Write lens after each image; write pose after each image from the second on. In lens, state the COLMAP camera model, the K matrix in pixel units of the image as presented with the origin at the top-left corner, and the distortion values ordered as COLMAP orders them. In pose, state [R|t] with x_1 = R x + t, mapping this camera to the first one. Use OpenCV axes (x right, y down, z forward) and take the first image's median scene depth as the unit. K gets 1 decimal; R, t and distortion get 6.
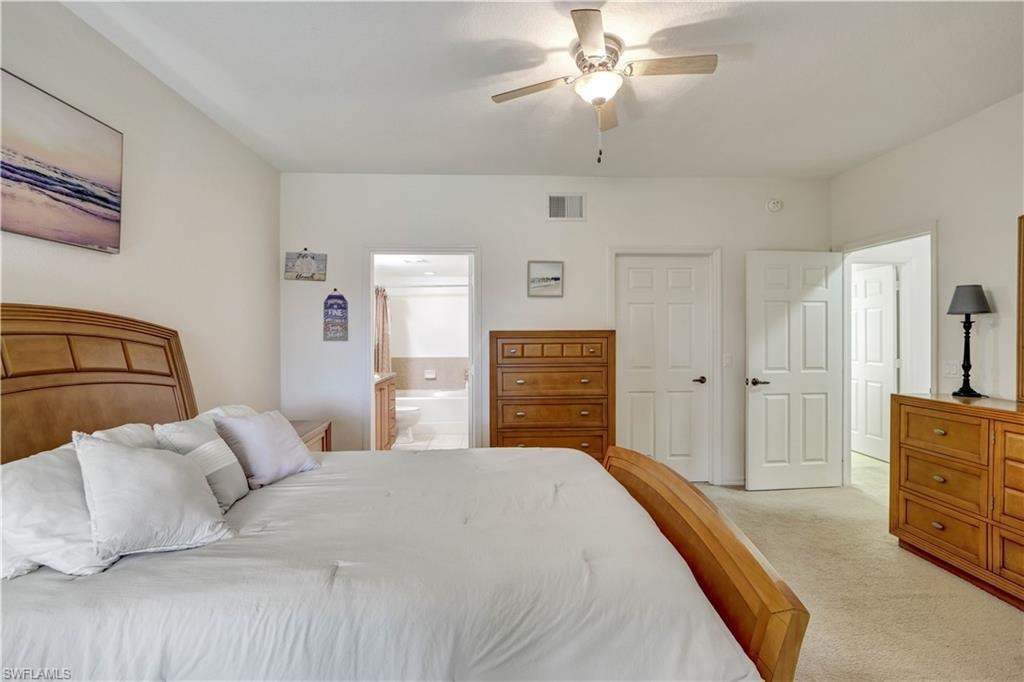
lens RADIAL K [[484.2, 0, 507.6], [0, 484.2, 338.0], [0, 0, 1]] dist [-0.012577, 0.002193]
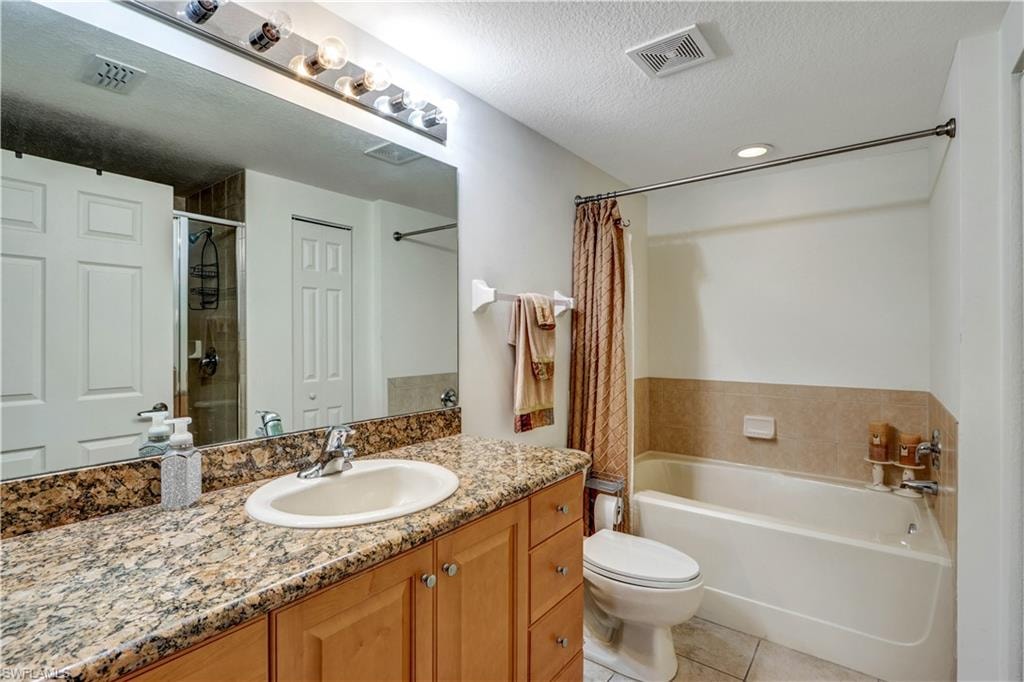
lens RADIAL K [[484.2, 0, 510.8], [0, 484.2, 340.7], [0, 0, 1]] dist [-0.012577, 0.002193]
pose [[0.767214, 0.009700, -0.641318, -0.127777], [-0.008215, 0.999952, 0.005296, 0.010271], [0.641339, 0.001205, 0.767257, 1.125428]]
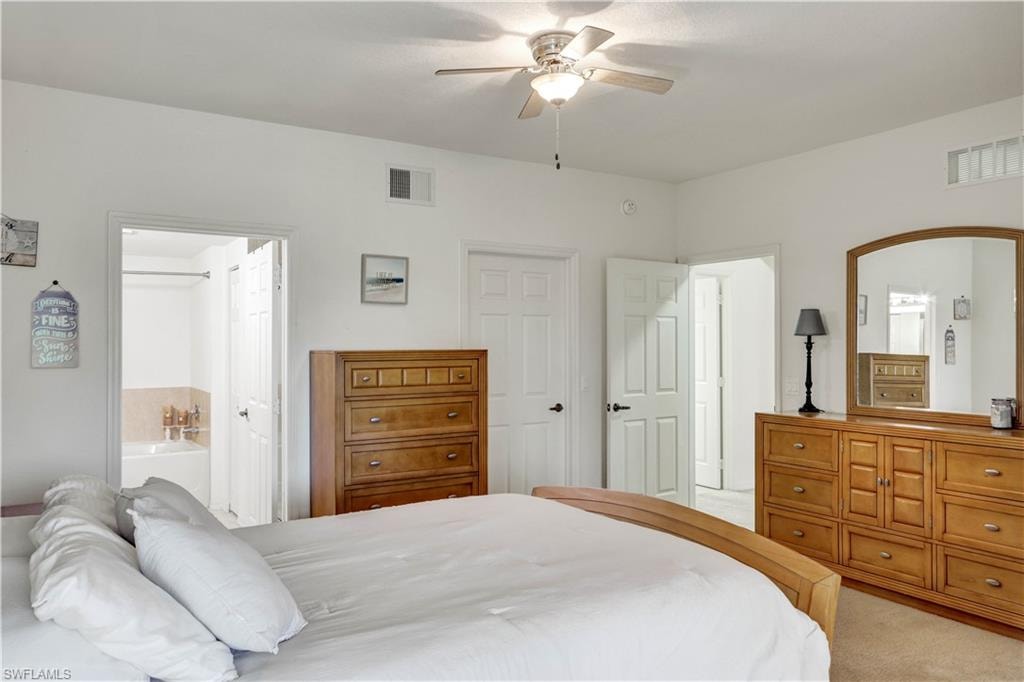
lens RADIAL K [[761.9, 0, 516.9], [0, 761.9, 339.2], [0, 0, 1]] dist [-0.001654, 0.007851]
pose [[0.861860, 0.003243, 0.507135, -0.373245], [0.003209, 0.999925, -0.011849, -0.018235], [-0.507136, 0.011840, 0.861785, -0.113581]]
